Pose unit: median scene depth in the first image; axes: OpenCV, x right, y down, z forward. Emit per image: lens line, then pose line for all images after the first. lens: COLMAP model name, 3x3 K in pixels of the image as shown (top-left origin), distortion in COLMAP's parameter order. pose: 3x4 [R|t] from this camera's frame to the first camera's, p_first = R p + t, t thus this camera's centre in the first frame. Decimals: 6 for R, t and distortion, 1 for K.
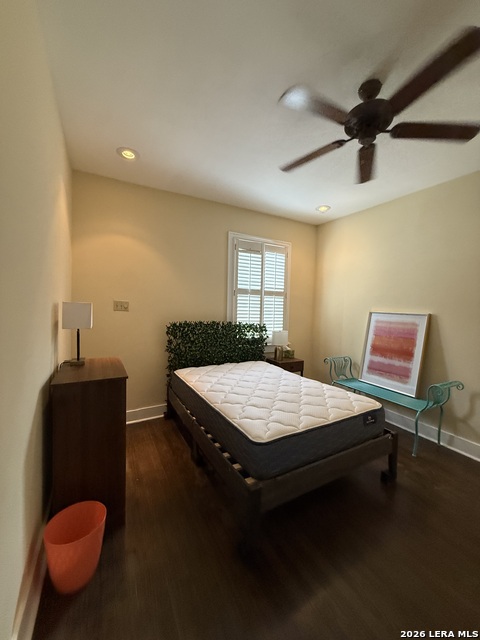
lens RADIAL K [[256.8, 0, 243.9], [0, 256.8, 317.2], [0, 0, 1]] dist [0.005494, -0.001756]
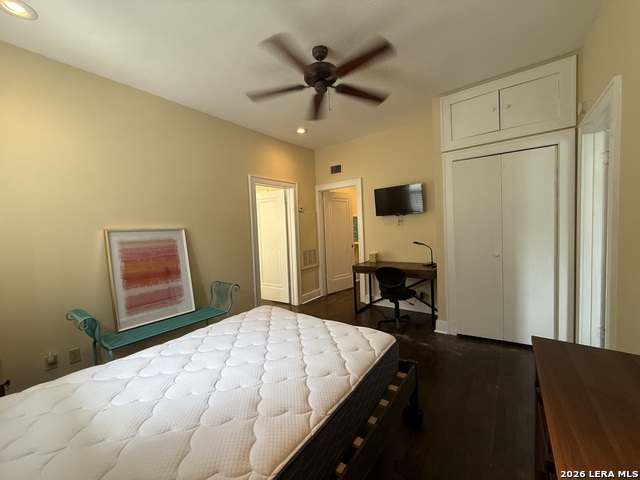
lens RADIAL K [[256.8, 0, 309.4], [0, 256.8, 240.5], [0, 0, 1]] dist [0.005494, -0.001756]
pose [[-0.378568, -0.065868, 0.923227, -0.394287], [0.060073, 0.993613, 0.095523, -0.030998], [-0.923622, 0.091623, -0.372193, 0.860880]]
